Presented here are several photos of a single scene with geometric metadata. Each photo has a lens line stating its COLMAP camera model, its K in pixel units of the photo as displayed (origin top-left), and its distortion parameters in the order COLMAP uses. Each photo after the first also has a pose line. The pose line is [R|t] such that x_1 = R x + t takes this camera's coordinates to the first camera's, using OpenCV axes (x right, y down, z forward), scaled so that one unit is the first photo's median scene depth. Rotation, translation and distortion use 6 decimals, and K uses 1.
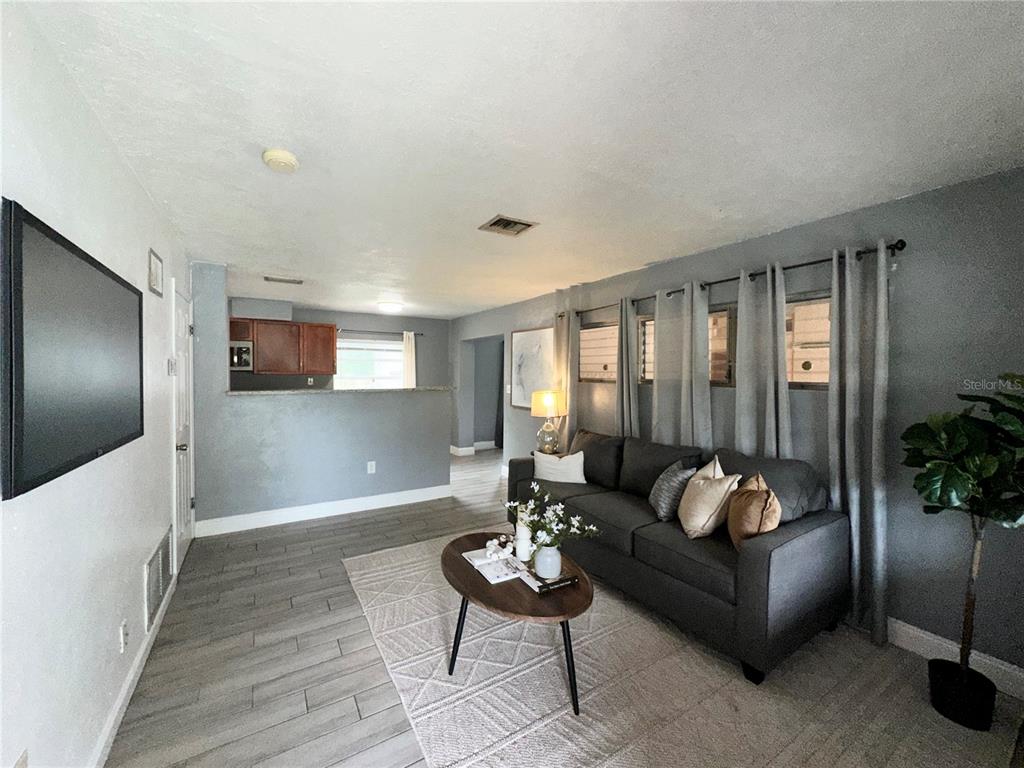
lens RADIAL K [[414.7, 0, 512.6], [0, 414.7, 382.3], [0, 0, 1]] dist [-0.002420, 0.000589]
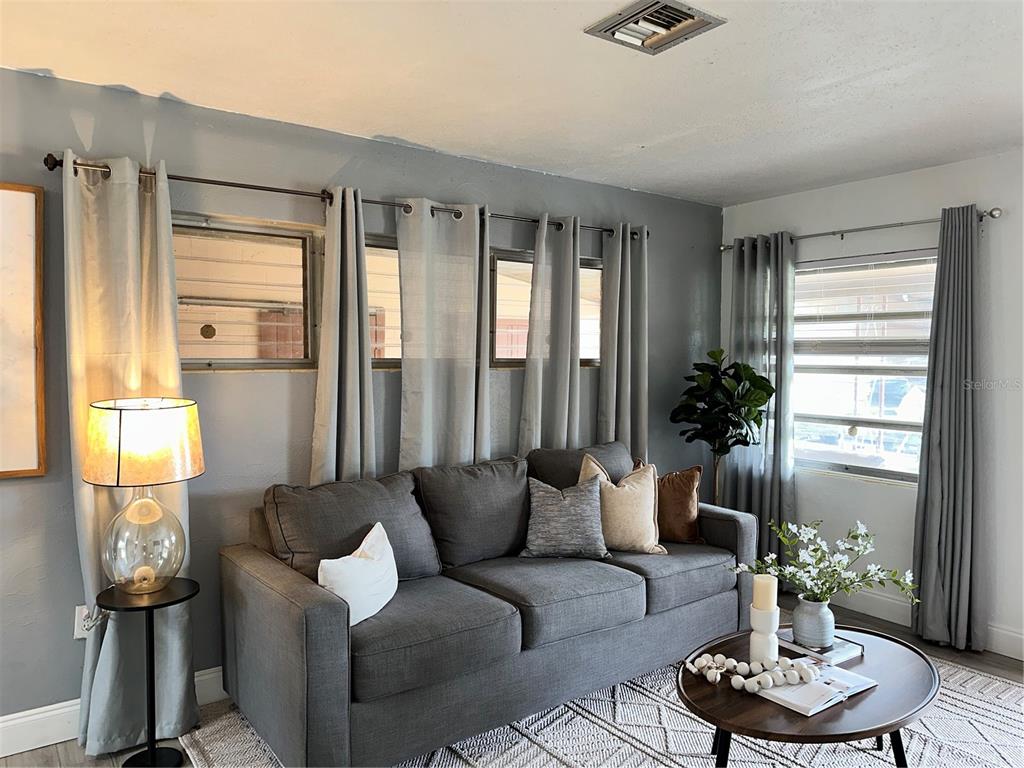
lens RADIAL K [[726.3, 0, 514.4], [0, 726.3, 387.6], [0, 0, 1]] dist [0.107331, -0.139655]
pose [[-0.099014, -0.058038, 0.993392, -0.725003], [0.013419, 0.998129, 0.059653, -0.027865], [-0.994996, 0.019237, -0.098050, 1.078630]]
